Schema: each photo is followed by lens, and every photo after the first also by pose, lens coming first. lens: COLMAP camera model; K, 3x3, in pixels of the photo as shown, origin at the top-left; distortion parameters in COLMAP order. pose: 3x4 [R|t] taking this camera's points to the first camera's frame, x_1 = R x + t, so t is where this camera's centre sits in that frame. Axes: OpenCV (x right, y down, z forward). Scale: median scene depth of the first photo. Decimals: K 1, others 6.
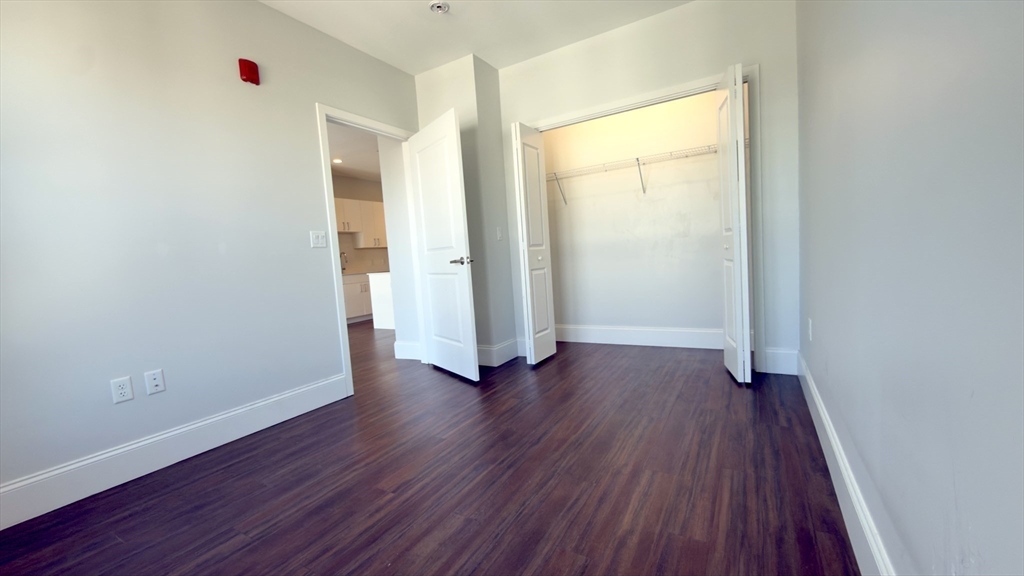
lens RADIAL K [[407.9, 0, 511.2], [0, 407.9, 289.3], [0, 0, 1]] dist [-0.000558, 0.000175]
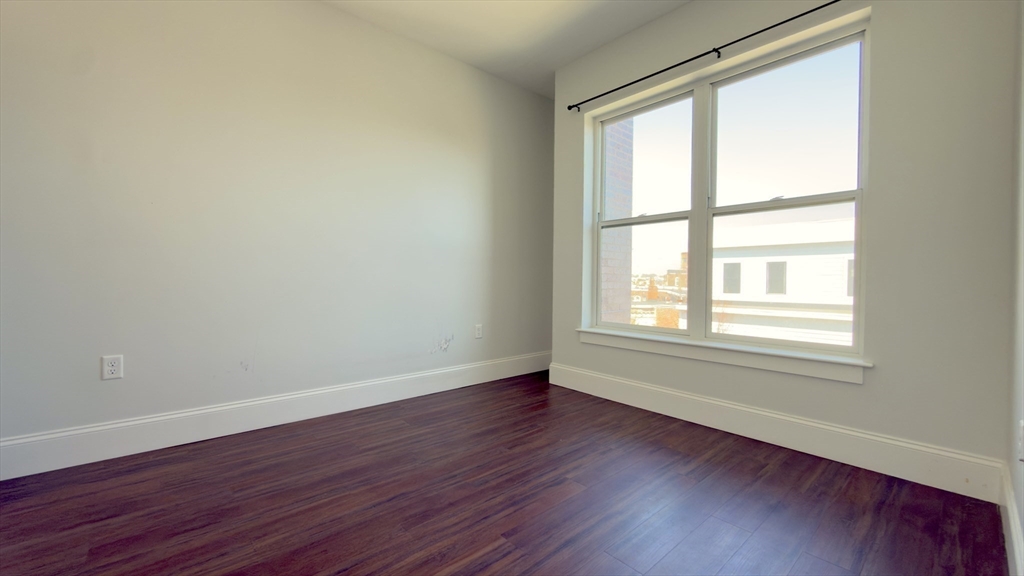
lens RADIAL K [[407.9, 0, 514.0], [0, 407.9, 282.6], [0, 0, 1]] dist [-0.000558, 0.000175]
pose [[-0.950691, 0.060667, 0.304148, -0.447552], [0.083531, 0.994529, 0.062723, -0.080601], [-0.298679, 0.085036, -0.950558, 1.751988]]
